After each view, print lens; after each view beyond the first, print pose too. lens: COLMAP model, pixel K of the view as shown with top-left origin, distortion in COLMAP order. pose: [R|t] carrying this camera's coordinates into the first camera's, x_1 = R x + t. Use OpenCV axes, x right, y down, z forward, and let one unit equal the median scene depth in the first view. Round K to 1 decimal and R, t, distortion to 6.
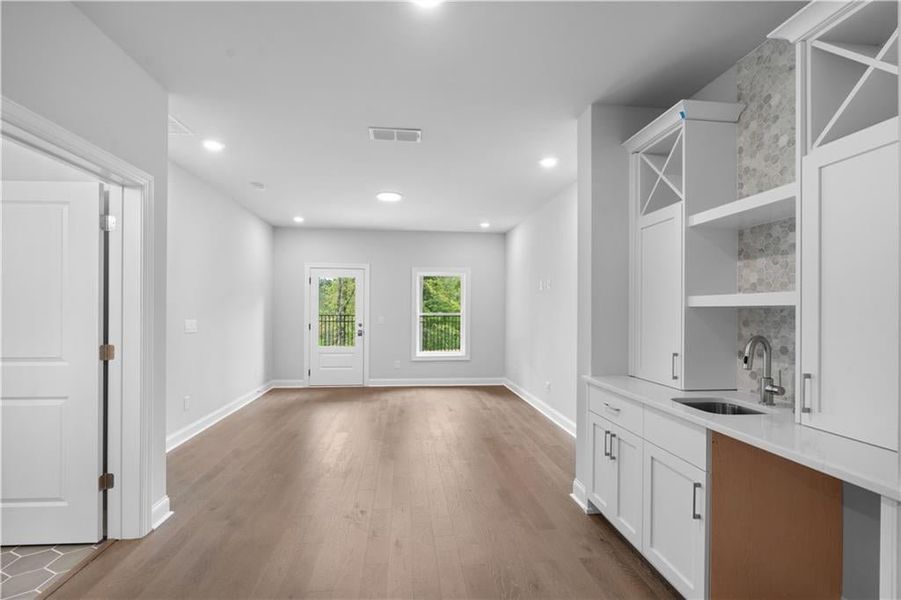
lens RADIAL K [[412.5, 0, 447.5], [0, 412.5, 306.2], [0, 0, 1]] dist [-0.007719, 0.002651]
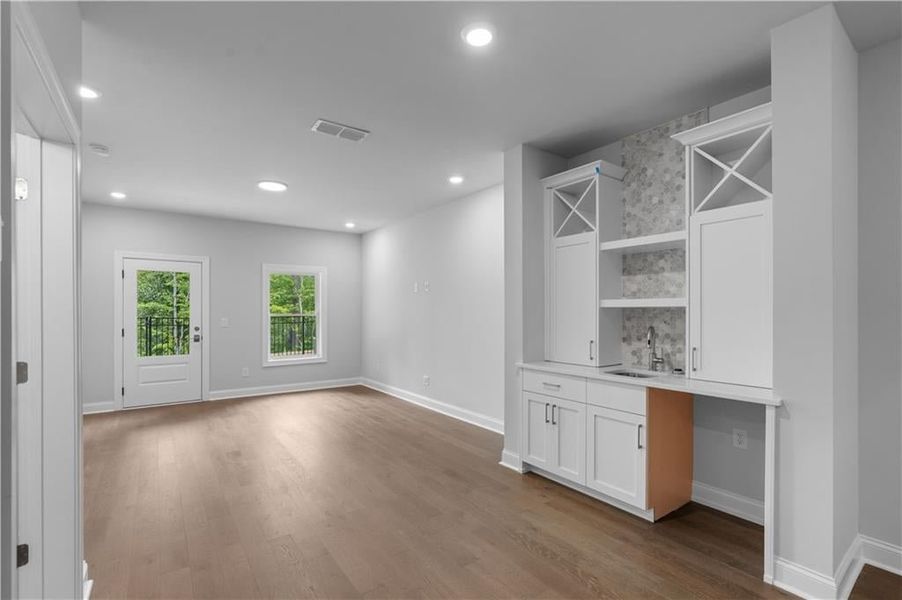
lens RADIAL K [[412.9, 0, 452.7], [0, 412.9, 309.2], [0, 0, 1]] dist [-0.007719, 0.002651]
pose [[0.867596, -0.003132, 0.497260, -0.495589], [-0.000176, 0.999978, 0.006605, -0.001527], [-0.497270, -0.005818, 0.867576, 0.024222]]
